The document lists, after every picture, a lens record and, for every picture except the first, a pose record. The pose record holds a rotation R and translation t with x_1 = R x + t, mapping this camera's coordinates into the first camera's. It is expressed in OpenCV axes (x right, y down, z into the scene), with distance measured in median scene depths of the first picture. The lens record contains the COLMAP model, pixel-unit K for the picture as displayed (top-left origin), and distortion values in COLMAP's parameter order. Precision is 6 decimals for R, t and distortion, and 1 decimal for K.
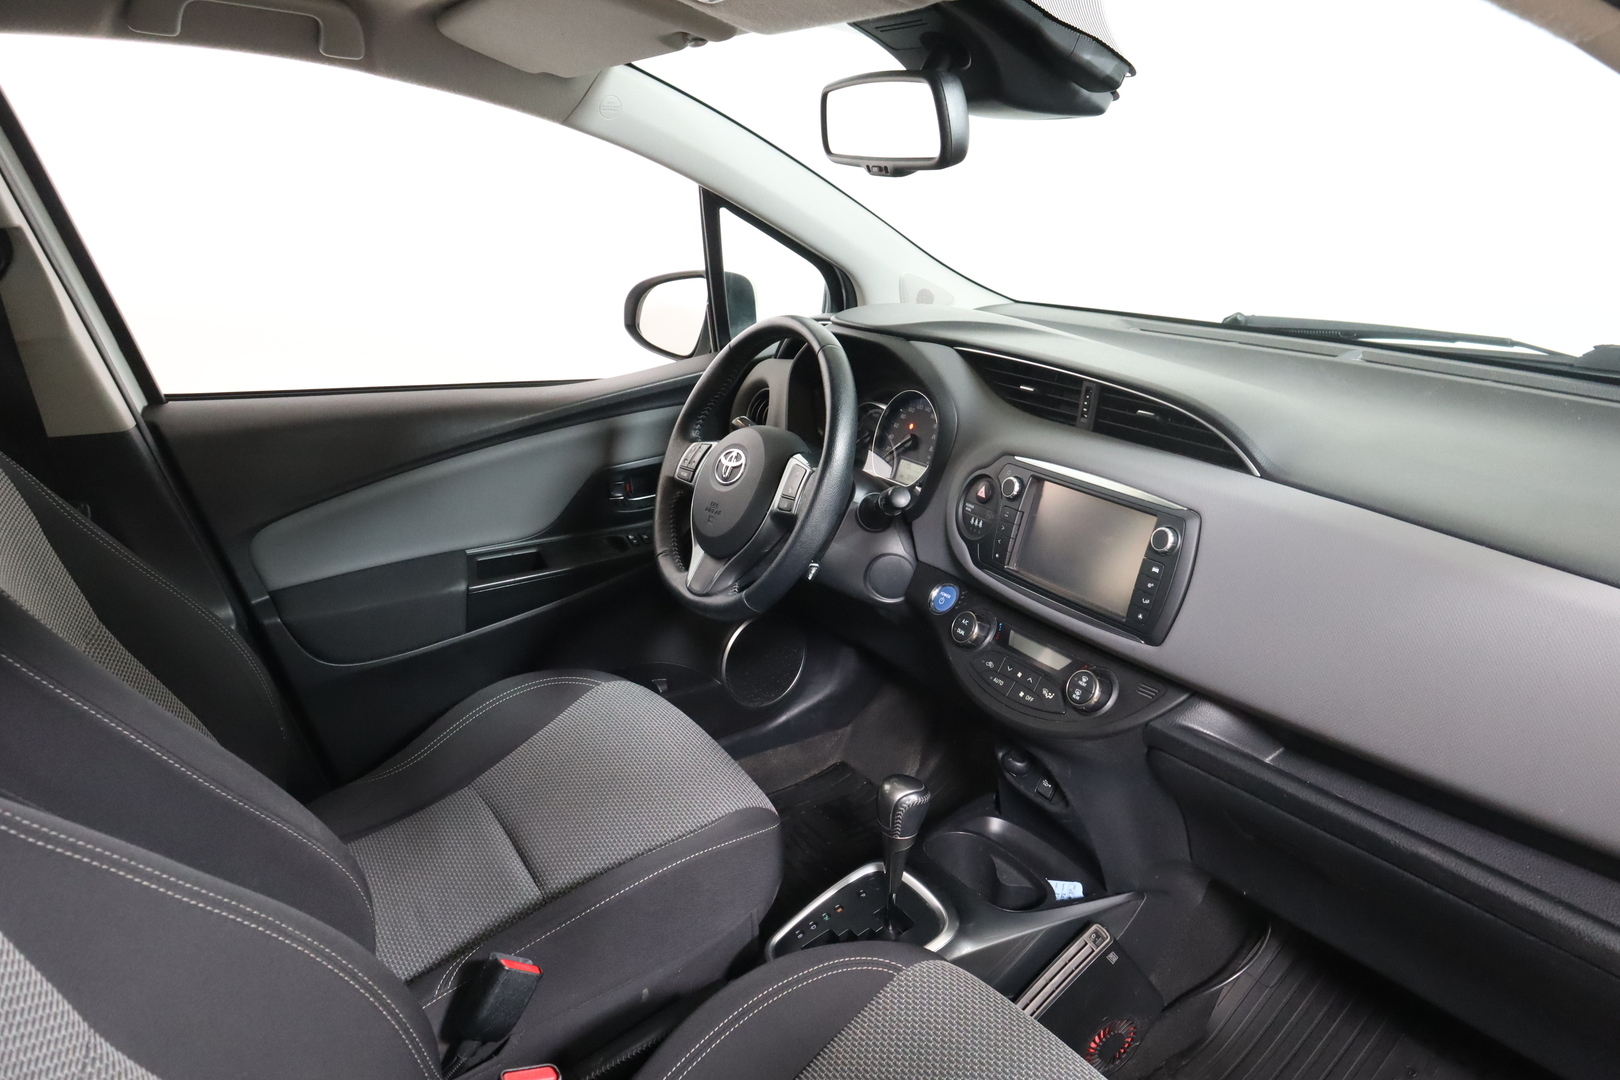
lens RADIAL K [[1097.8, 0, 810.0], [0, 1097.8, 540.0], [0, 0, 1]] dist [0.003552, 0.004335]
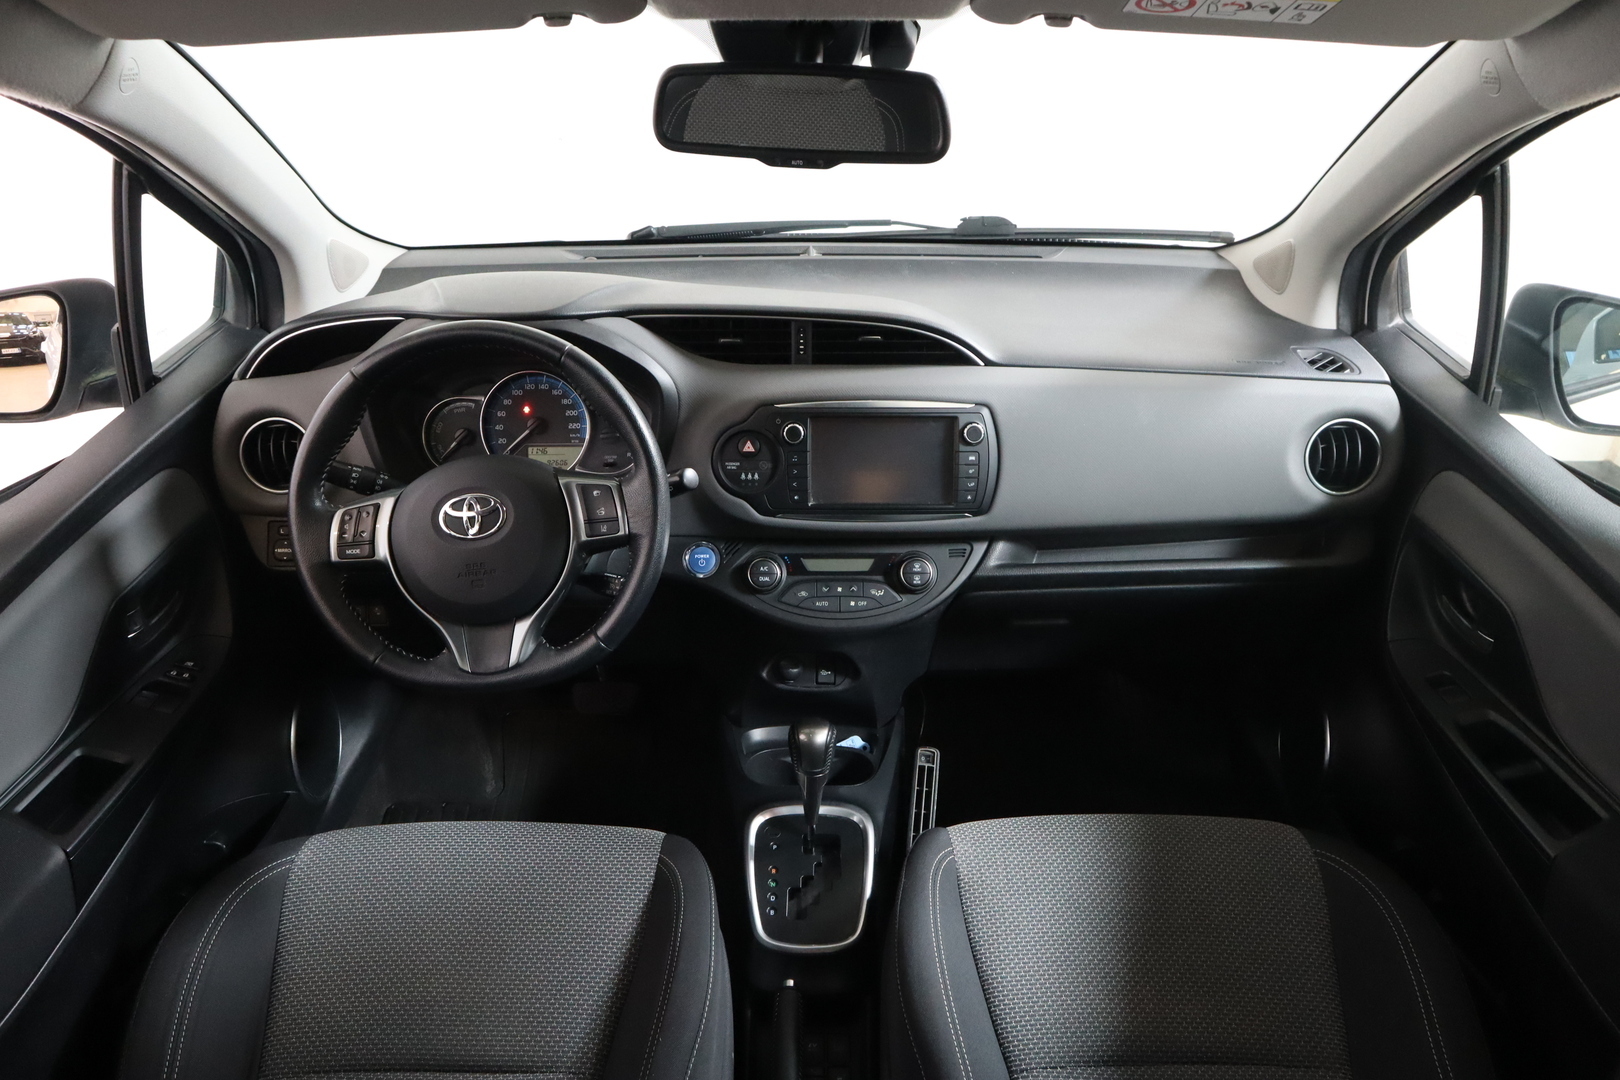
lens RADIAL K [[1097.8, 0, 810.0], [0, 1097.8, 540.0], [0, 0, 1]] dist [0.003552, 0.004335]
pose [[0.530379, -0.373727, 0.760938, -0.633760], [0.274195, 0.924964, 0.263171, -0.218805], [-0.802194, 0.069065, 0.593055, 0.336874]]
